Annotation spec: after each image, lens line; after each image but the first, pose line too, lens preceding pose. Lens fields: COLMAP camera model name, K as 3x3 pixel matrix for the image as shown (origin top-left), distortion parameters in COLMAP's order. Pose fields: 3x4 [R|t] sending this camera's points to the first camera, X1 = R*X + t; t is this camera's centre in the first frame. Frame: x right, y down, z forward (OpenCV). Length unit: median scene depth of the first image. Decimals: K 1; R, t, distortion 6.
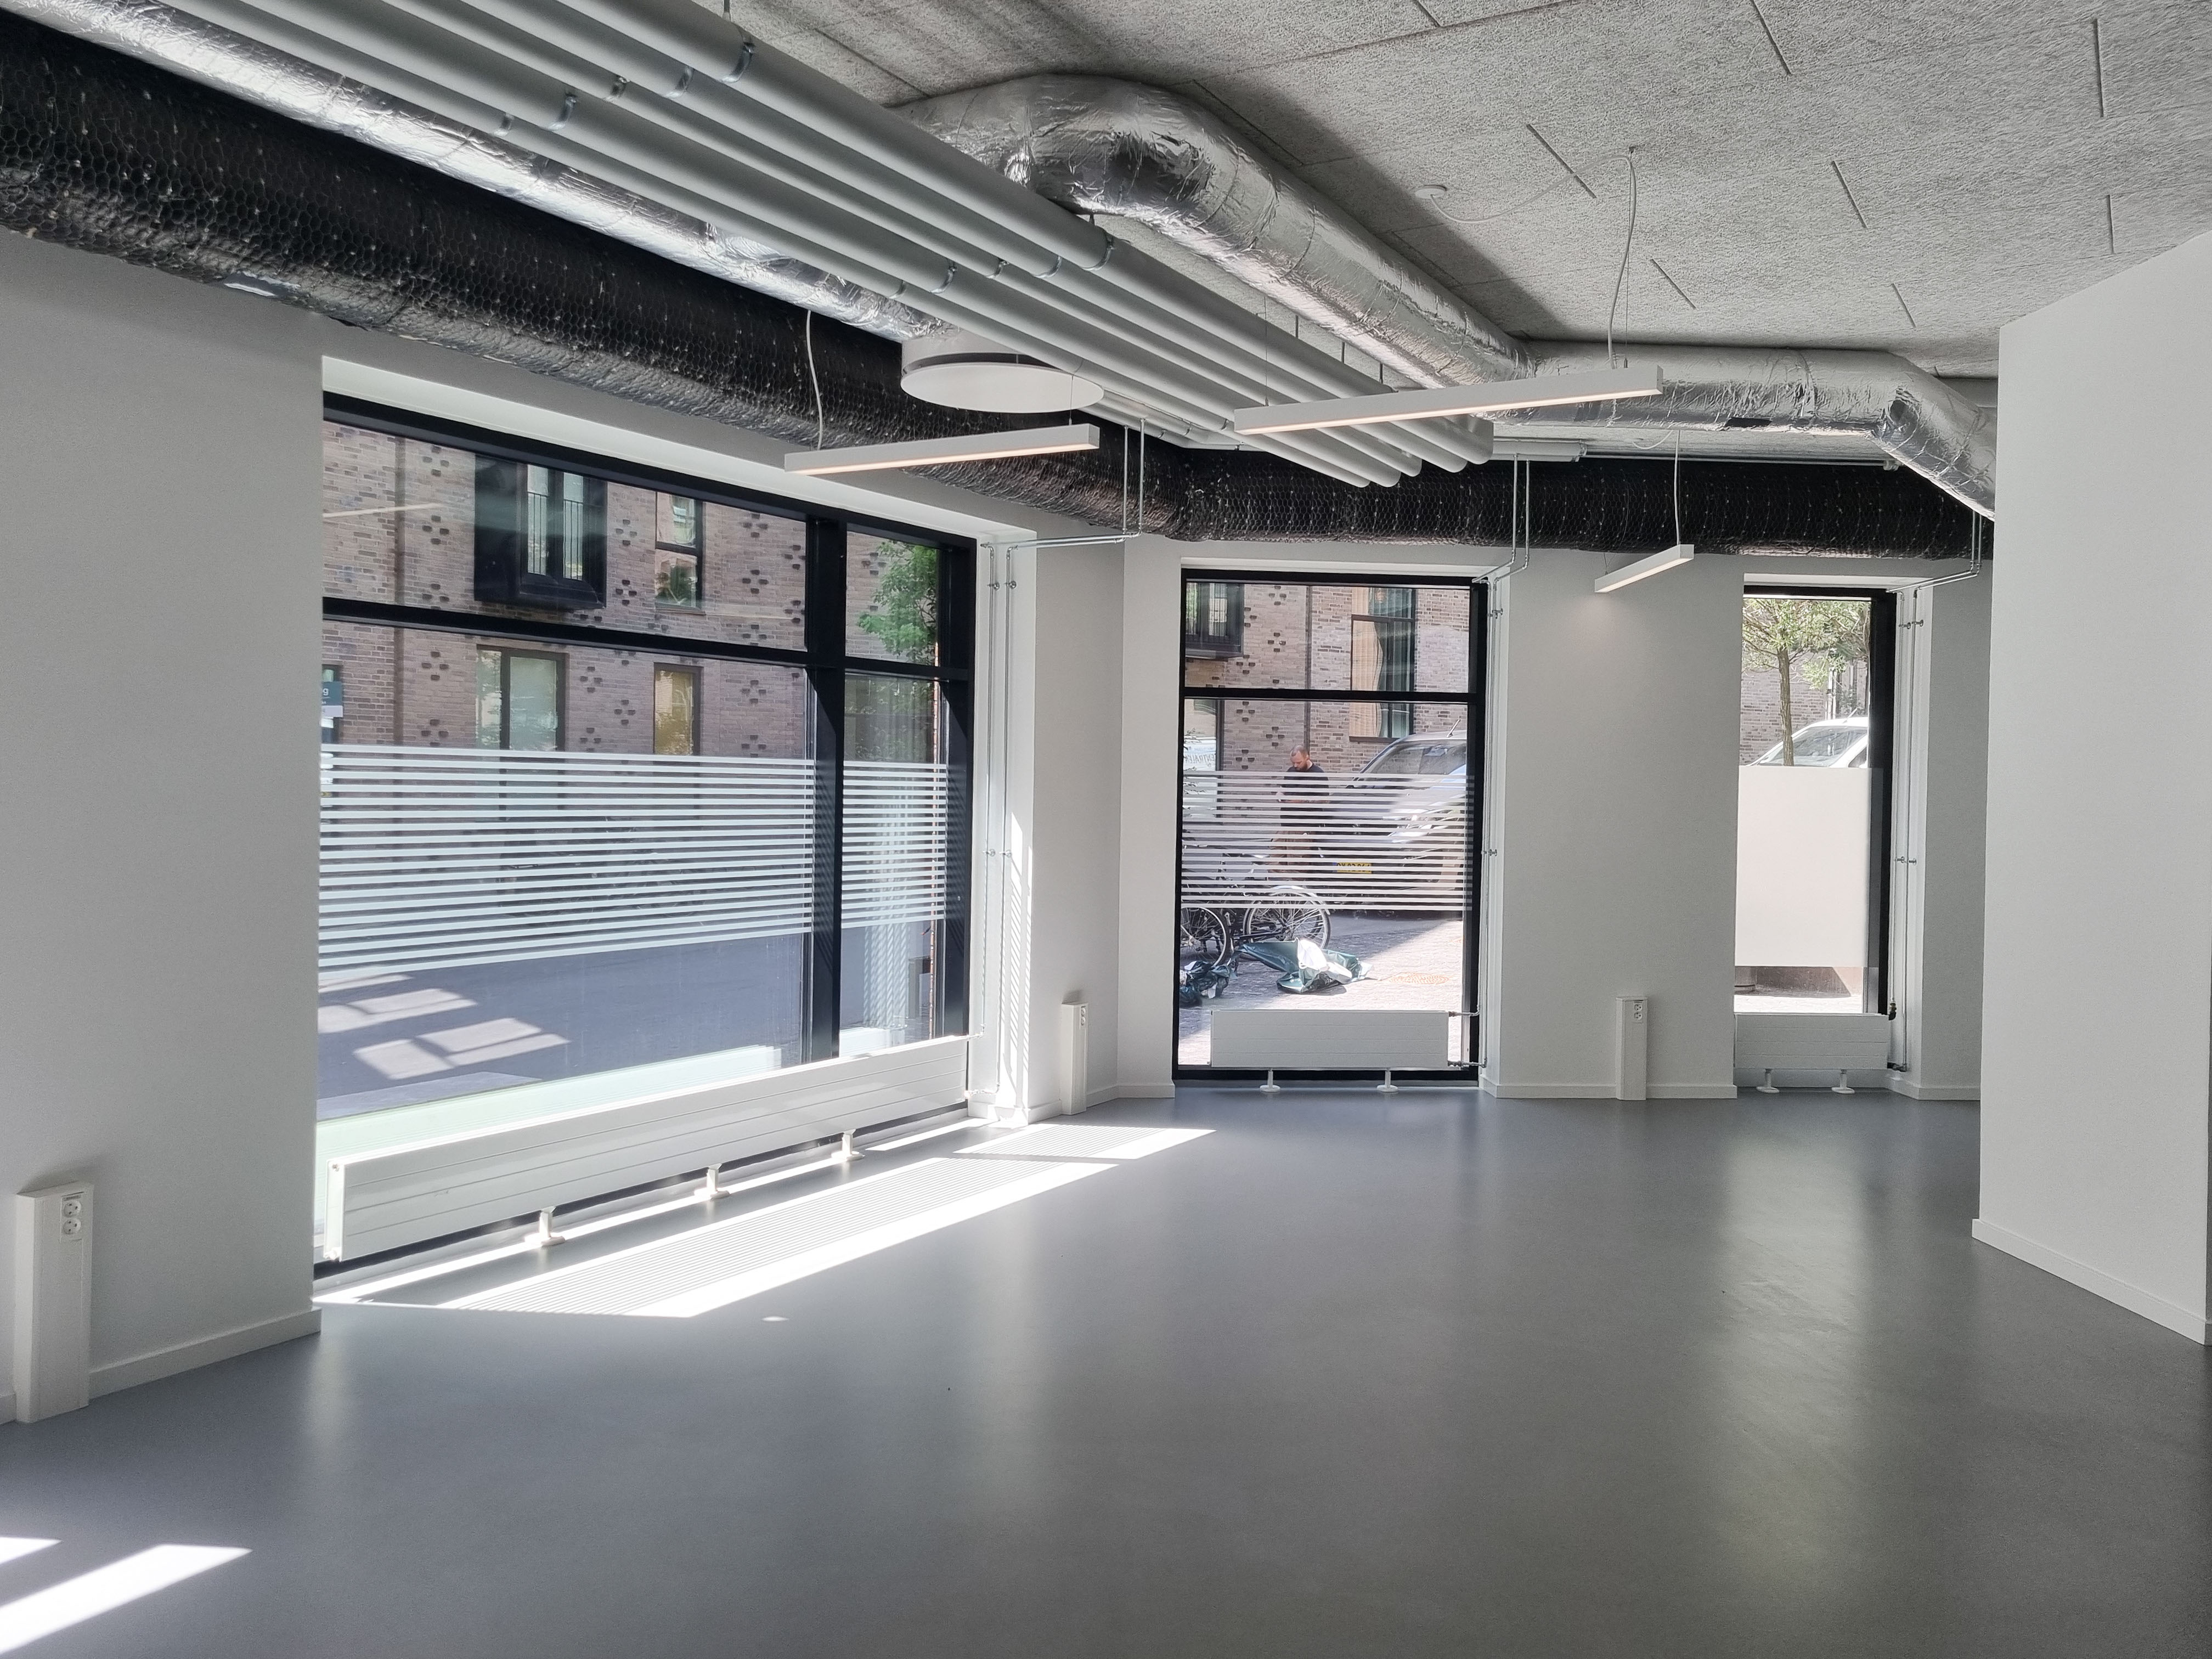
lens RADIAL K [[1693.6, 0, 1106.2], [0, 1693.6, 829.9], [0, 0, 1]] dist [0.003733, 0.000477]
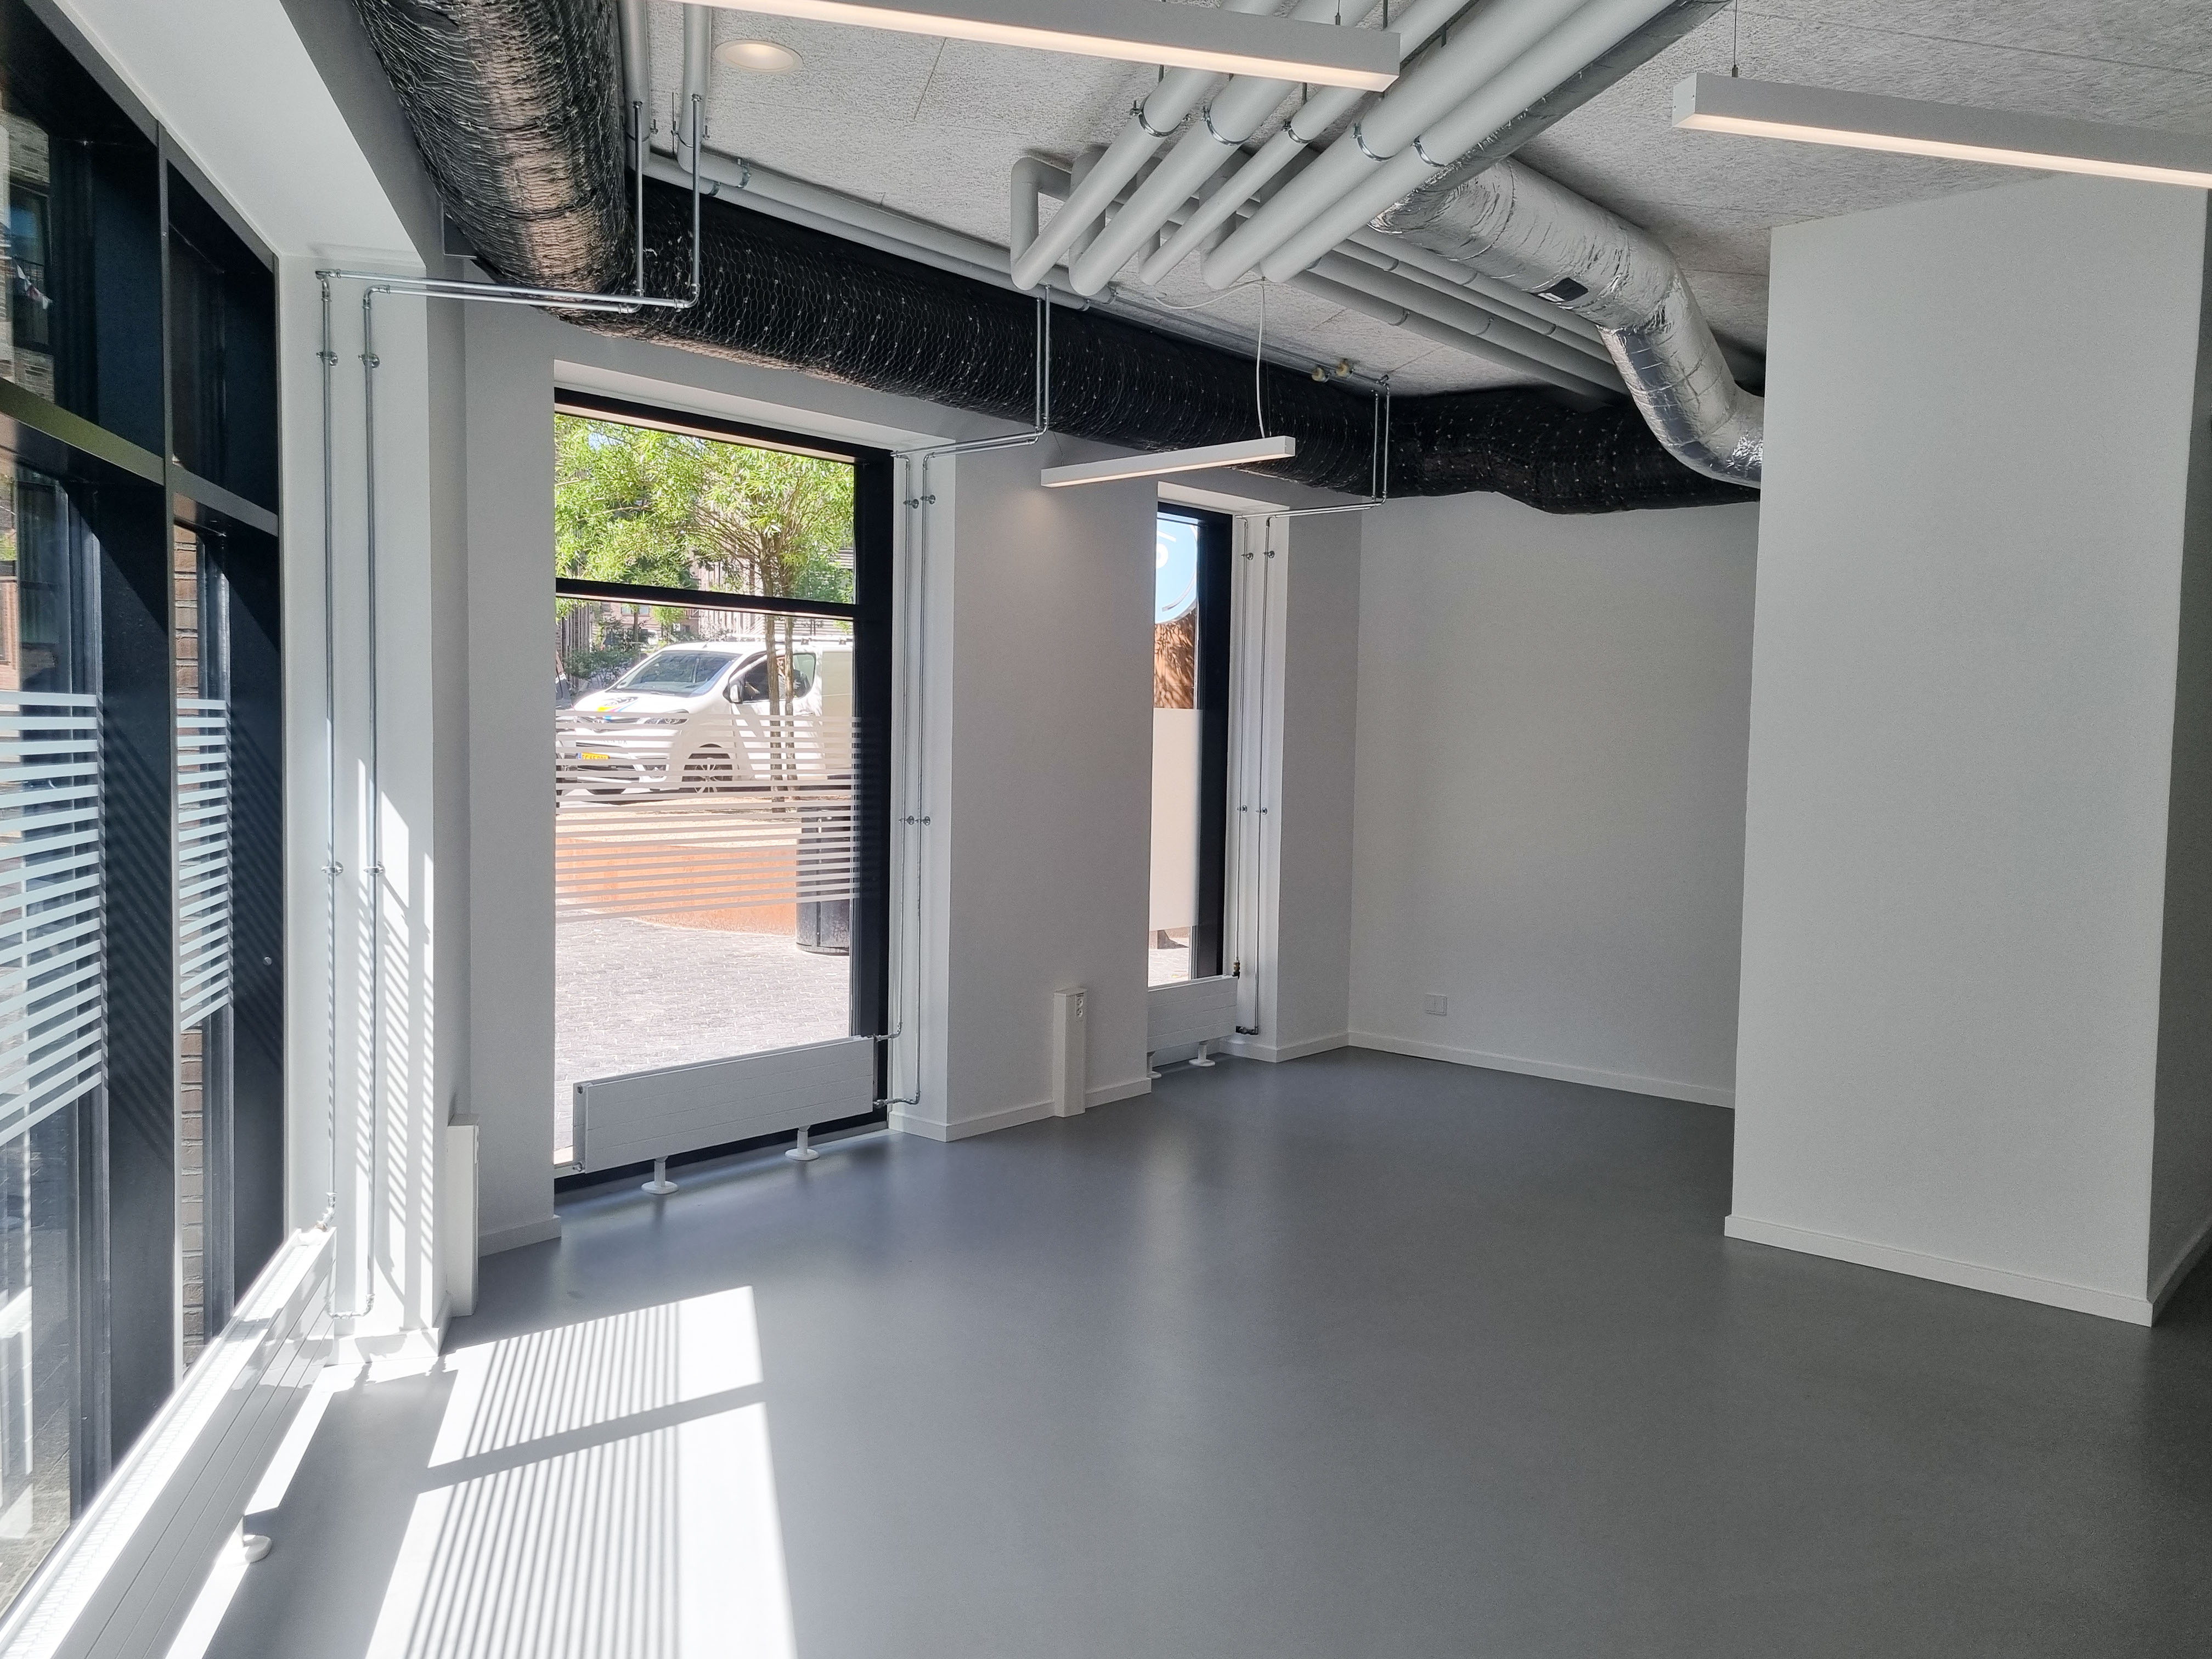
lens RADIAL K [[1693.6, 0, 1105.8], [0, 1693.6, 820.3], [0, 0, 1]] dist [0.003733, 0.000477]
pose [[0.691391, -0.042526, 0.721228, -0.262950], [0.009205, 0.998704, 0.050062, -0.023952], [-0.722422, -0.027974, 0.690886, 0.428511]]
